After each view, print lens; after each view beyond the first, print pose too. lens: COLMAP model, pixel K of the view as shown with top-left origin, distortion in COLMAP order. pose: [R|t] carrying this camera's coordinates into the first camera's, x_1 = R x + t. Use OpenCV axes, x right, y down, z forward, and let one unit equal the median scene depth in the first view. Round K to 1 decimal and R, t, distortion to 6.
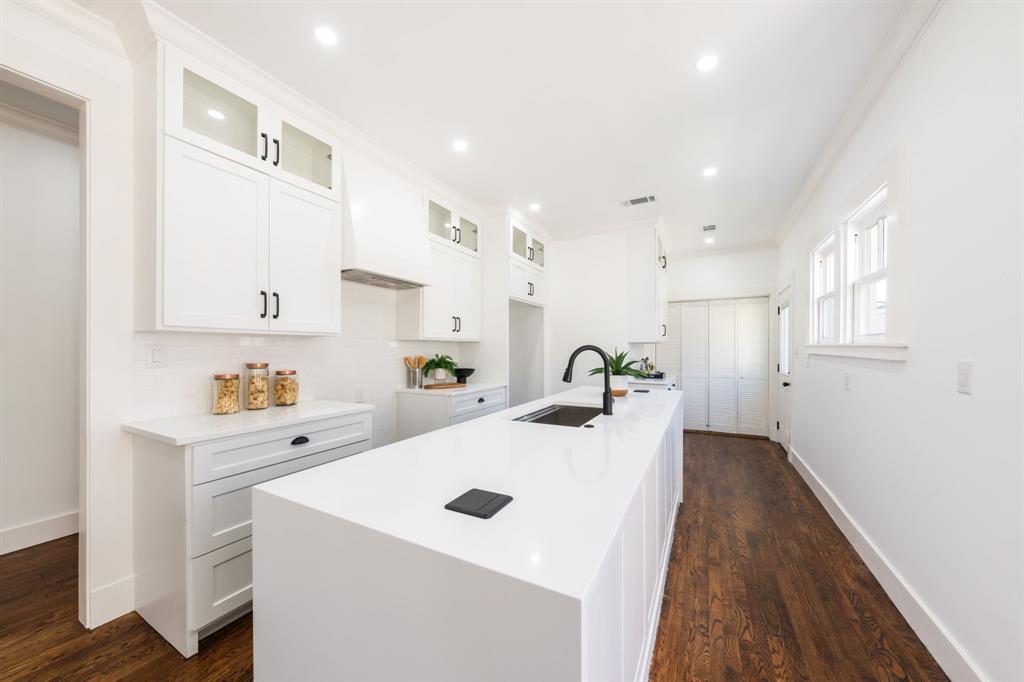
lens RADIAL K [[360.2, 0, 512.2], [0, 360.2, 349.0], [0, 0, 1]] dist [-0.000421, 0.000054]
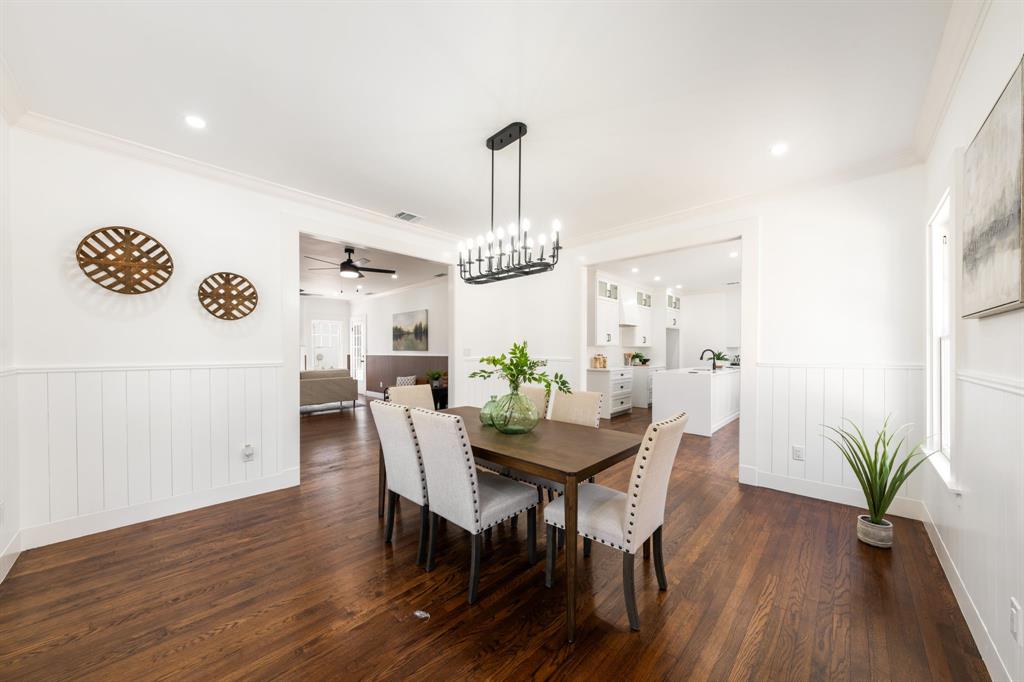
lens RADIAL K [[348.0, 0, 517.9], [0, 348.0, 349.3], [0, 0, 1]] dist [-0.007118, -0.000018]
pose [[0.965454, 0.003069, -0.260555, -0.532162], [-0.003553, 0.999993, -0.001385, 0.000036], [0.260549, 0.002263, 0.965458, -2.100708]]
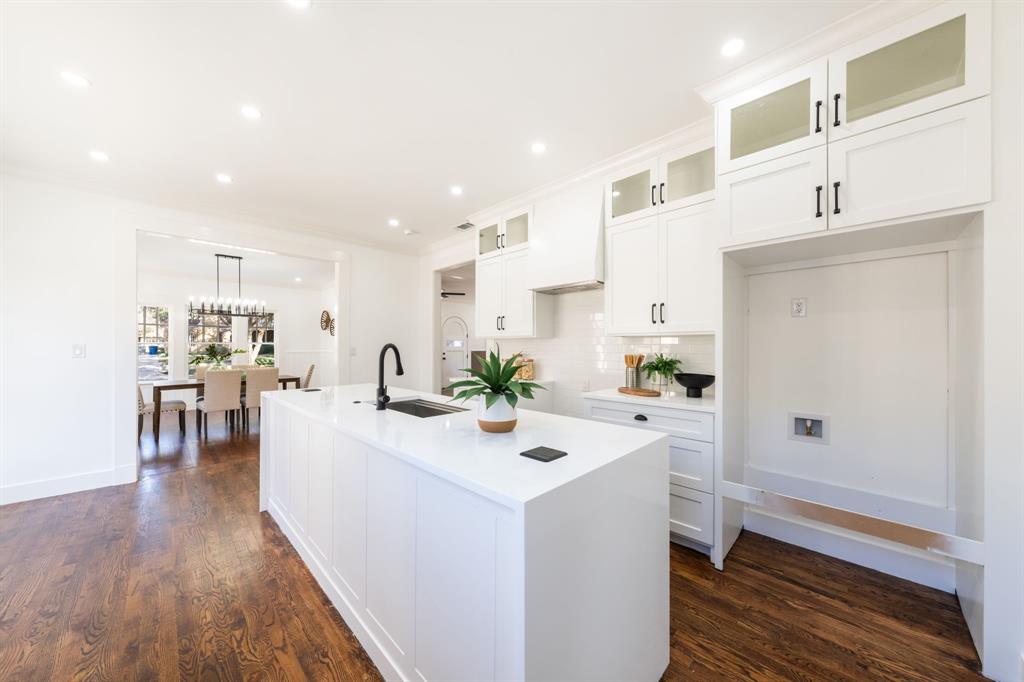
lens RADIAL K [[348.0, 0, 517.9], [0, 348.0, 349.3], [0, 0, 1]] dist [-0.007118, -0.000018]
pose [[-0.265601, 0.007963, -0.964050, 0.907552], [0.002816, 0.999968, 0.007484, -0.001615], [0.964079, -0.000727, -0.265614, 1.331782]]
